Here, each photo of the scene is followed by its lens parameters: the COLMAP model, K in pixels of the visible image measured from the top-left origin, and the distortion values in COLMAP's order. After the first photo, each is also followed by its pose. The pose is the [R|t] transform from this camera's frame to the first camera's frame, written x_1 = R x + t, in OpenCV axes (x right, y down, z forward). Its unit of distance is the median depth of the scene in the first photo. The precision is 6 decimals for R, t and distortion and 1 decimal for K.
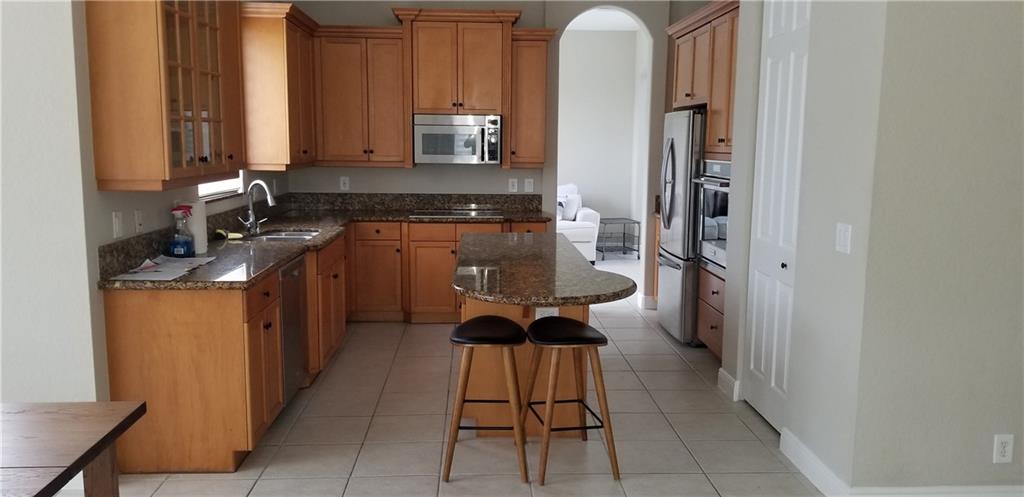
lens RADIAL K [[784.4, 0, 512.0], [0, 784.4, 248.5], [0, 0, 1]] dist [0.087607, -0.186559]
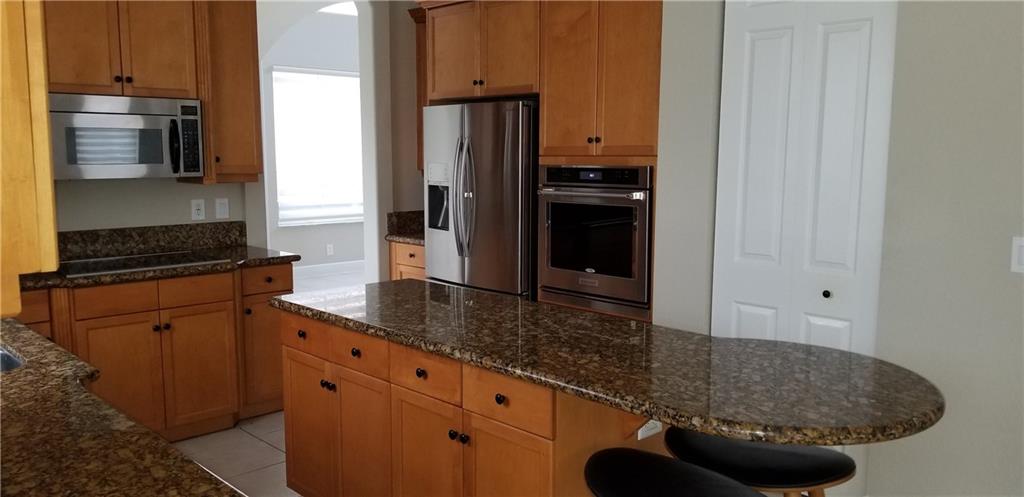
lens RADIAL K [[784.4, 0, 512.0], [0, 784.4, 248.5], [0, 0, 1]] dist [0.087607, -0.186559]
pose [[0.756640, -0.085589, 0.648205, -0.252371], [0.091882, 0.995476, 0.024190, -0.044903], [-0.647343, 0.041255, 0.761081, 0.372843]]
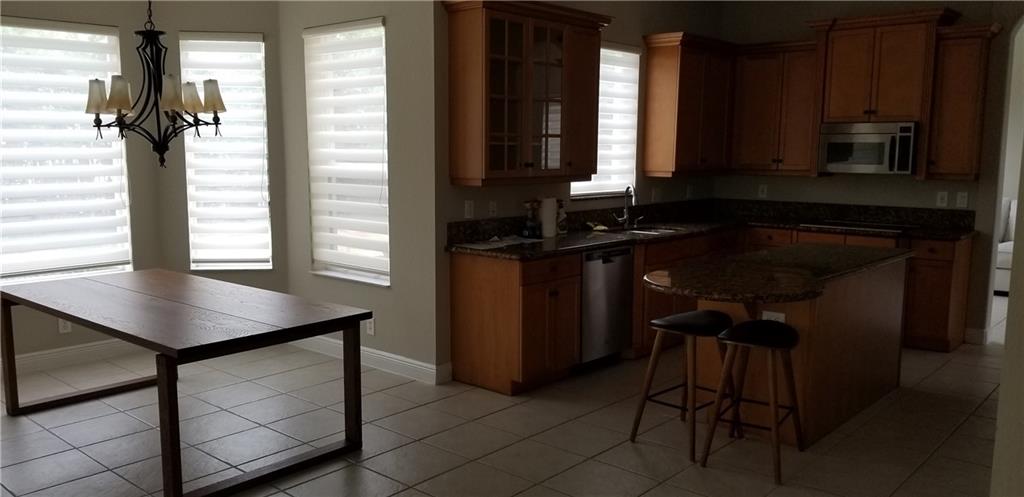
lens RADIAL K [[784.4, 0, 512.0], [0, 784.4, 248.5], [0, 0, 1]] dist [0.087607, -0.186559]
pose [[0.719338, 0.081053, -0.689915, 0.305437], [-0.091811, 0.995550, 0.021233, 0.001885], [0.688566, 0.048068, 0.723579, 0.011004]]
